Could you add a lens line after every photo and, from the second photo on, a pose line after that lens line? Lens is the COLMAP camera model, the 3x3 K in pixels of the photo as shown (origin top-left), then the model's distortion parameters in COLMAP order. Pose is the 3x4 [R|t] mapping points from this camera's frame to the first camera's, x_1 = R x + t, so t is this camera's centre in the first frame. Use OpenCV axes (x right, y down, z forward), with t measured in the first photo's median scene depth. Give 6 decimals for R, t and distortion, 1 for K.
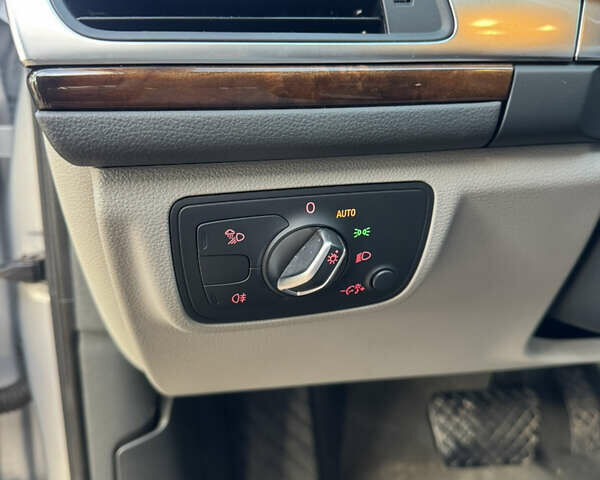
lens RADIAL K [[561.6, 0, 300.0], [0, 561.6, 240.0], [0, 0, 1]] dist [0.166110, -0.327068]
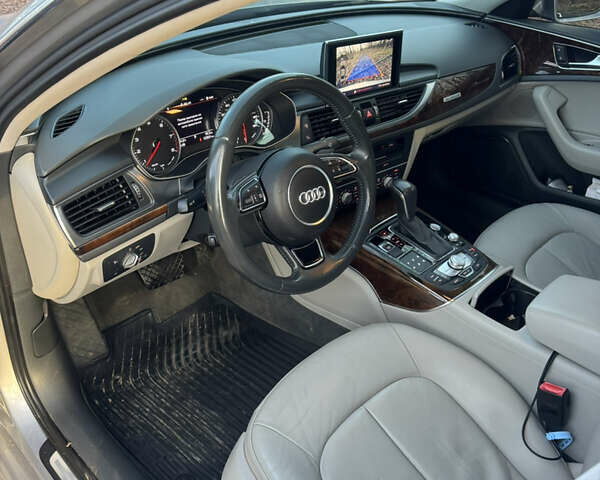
lens RADIAL K [[561.6, 0, 300.0], [0, 561.6, 240.0], [0, 0, 1]] dist [0.166110, -0.327068]
pose [[0.787672, -0.295491, 0.540608, -0.438387], [0.133674, 0.938541, 0.318233, -0.430903], [-0.601418, -0.178398, 0.778762, -1.085727]]
